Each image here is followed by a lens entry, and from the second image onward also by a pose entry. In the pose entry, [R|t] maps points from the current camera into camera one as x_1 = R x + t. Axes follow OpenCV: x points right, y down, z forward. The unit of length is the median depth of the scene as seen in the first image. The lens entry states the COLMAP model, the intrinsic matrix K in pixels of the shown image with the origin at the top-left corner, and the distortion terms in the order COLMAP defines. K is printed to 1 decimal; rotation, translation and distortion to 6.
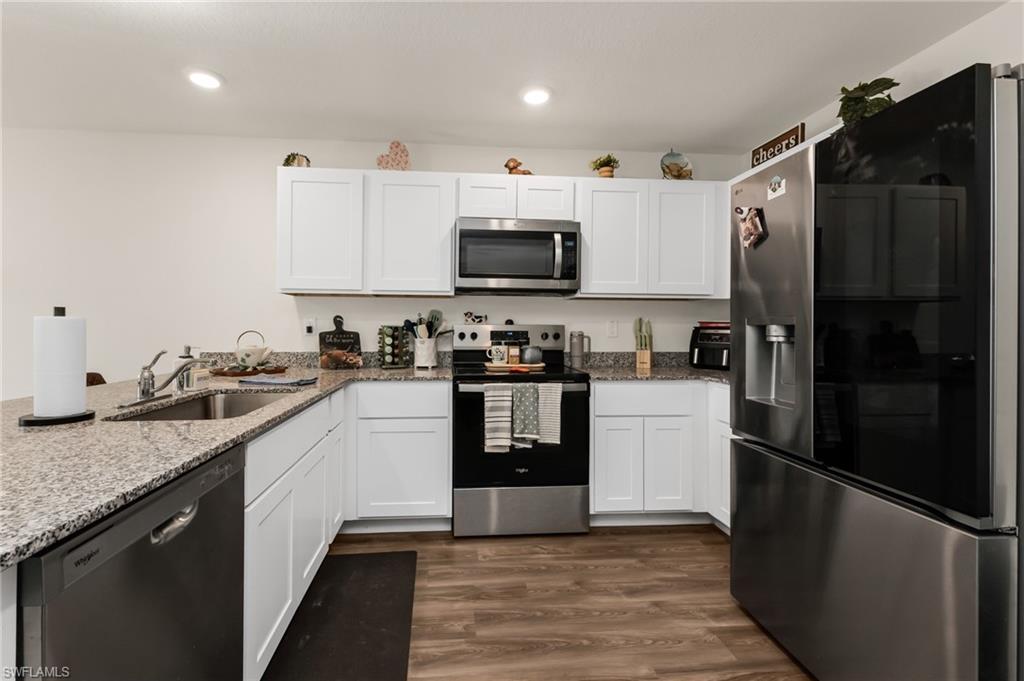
lens RADIAL K [[452.0, 0, 513.4], [0, 452.0, 324.8], [0, 0, 1]] dist [0.012236, -0.000417]
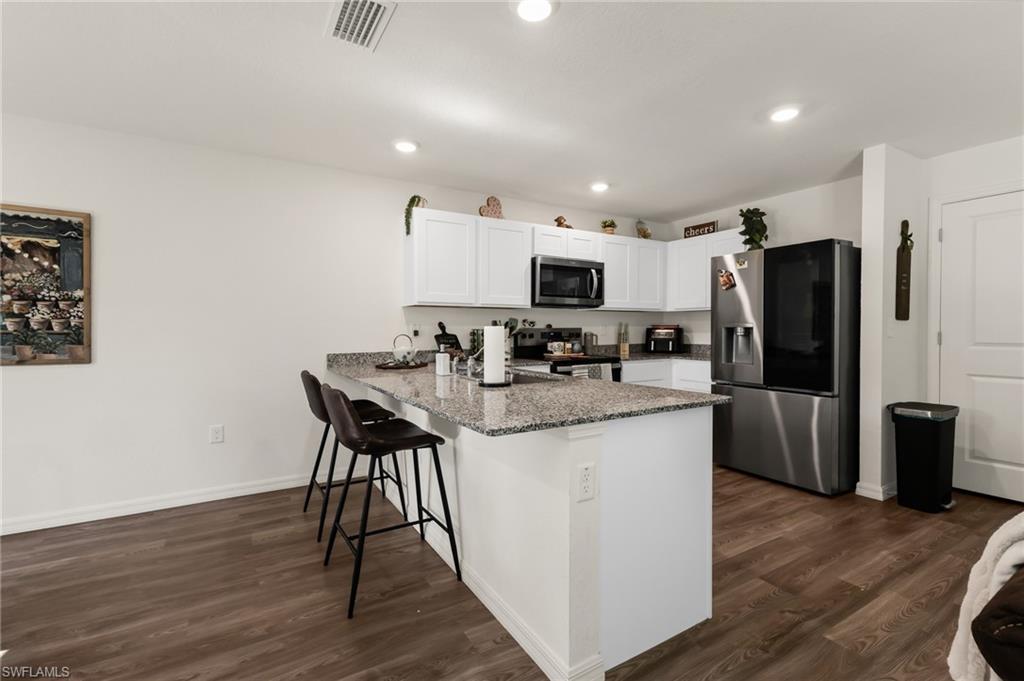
lens RADIAL K [[458.3, 0, 512.0], [0, 458.3, 340.5], [0, 0, 1]] dist [0.014993, 0.000123]
pose [[0.894694, -0.020917, 0.446189, -0.843519], [0.007296, 0.999454, 0.032224, -0.009018], [-0.446620, -0.025575, 0.894358, -0.293017]]
